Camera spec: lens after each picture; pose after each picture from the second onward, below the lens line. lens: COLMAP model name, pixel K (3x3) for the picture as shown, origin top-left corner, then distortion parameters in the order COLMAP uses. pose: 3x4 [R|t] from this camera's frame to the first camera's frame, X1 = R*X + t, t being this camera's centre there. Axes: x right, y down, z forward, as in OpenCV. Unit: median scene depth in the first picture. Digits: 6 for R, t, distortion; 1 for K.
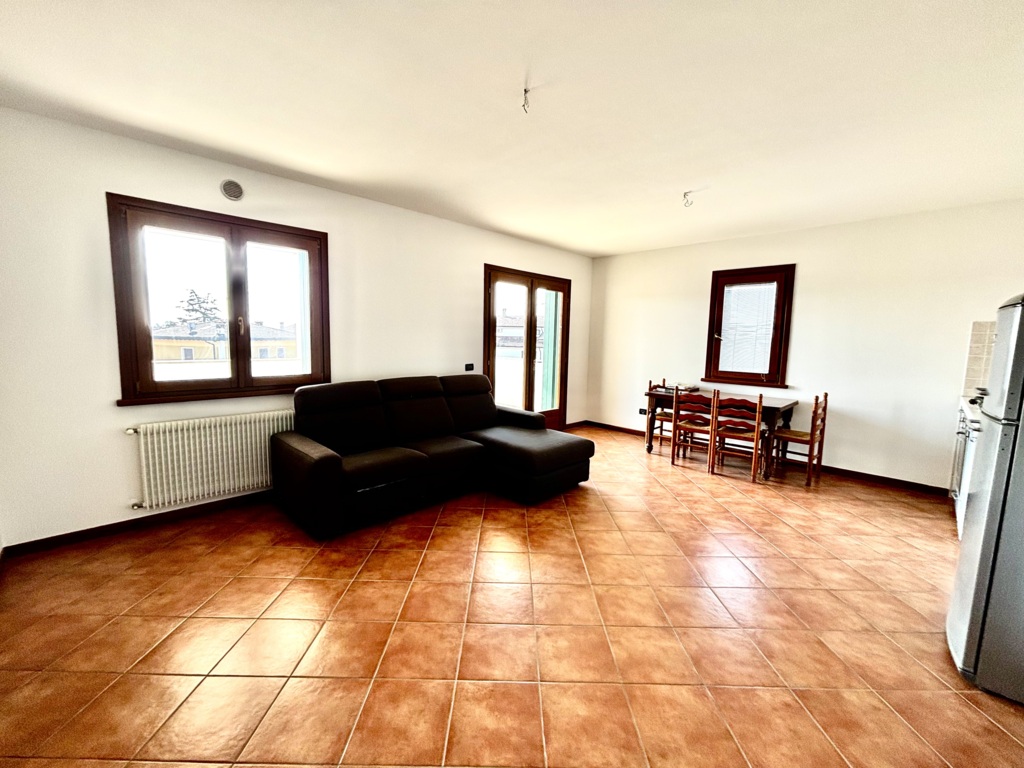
lens RADIAL K [[411.8, 0, 510.6], [0, 411.8, 381.3], [0, 0, 1]] dist [-0.011662, 0.000012]
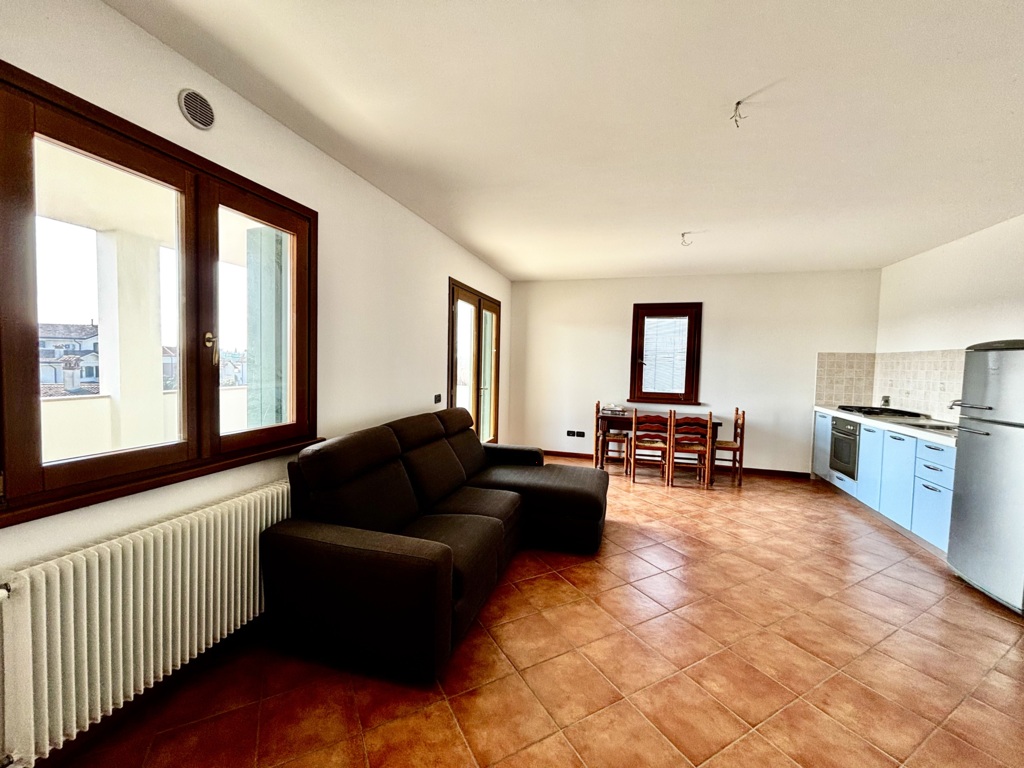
lens RADIAL K [[410.5, 0, 511.8], [0, 410.5, 381.1], [0, 0, 1]] dist [0.001408, 0.000320]
pose [[0.878176, -0.021124, 0.477870, -0.420335], [0.044153, 0.998339, -0.037008, -0.036833], [-0.476295, 0.053599, 0.877651, 0.228389]]
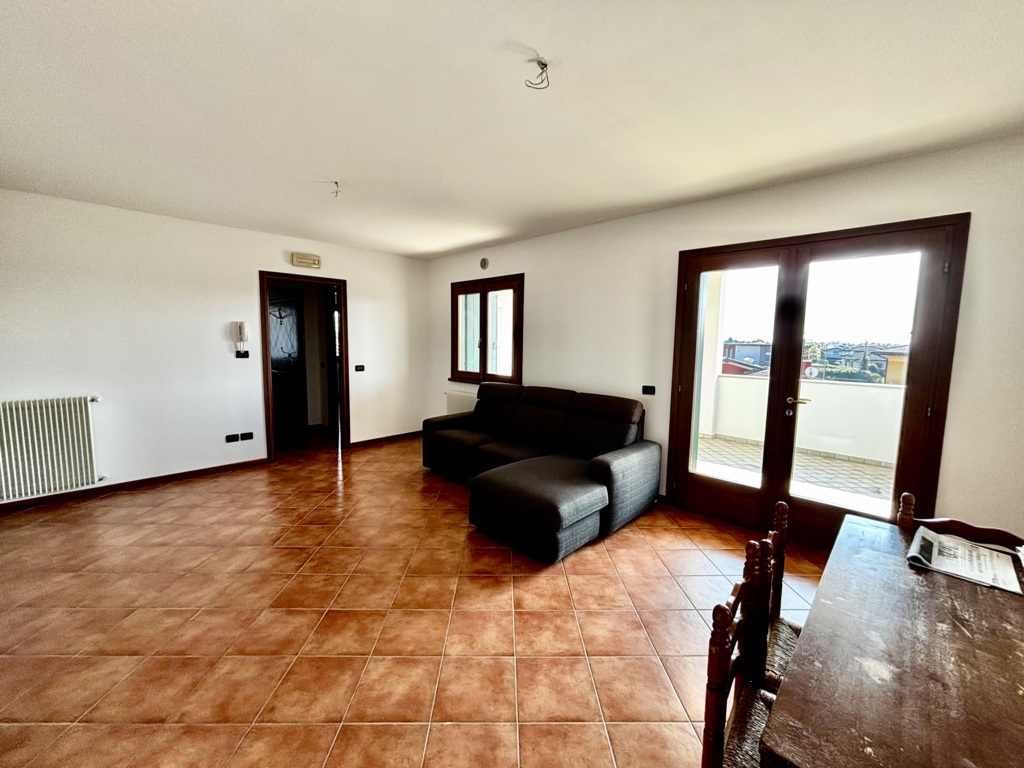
lens RADIAL K [[410.5, 0, 511.8], [0, 410.5, 381.1], [0, 0, 1]] dist [0.001408, 0.000320]
pose [[0.022198, 0.081002, -0.996467, 0.786751], [-0.114453, 0.990365, 0.077956, -0.095259], [0.993181, 0.112318, 0.031255, 0.821798]]
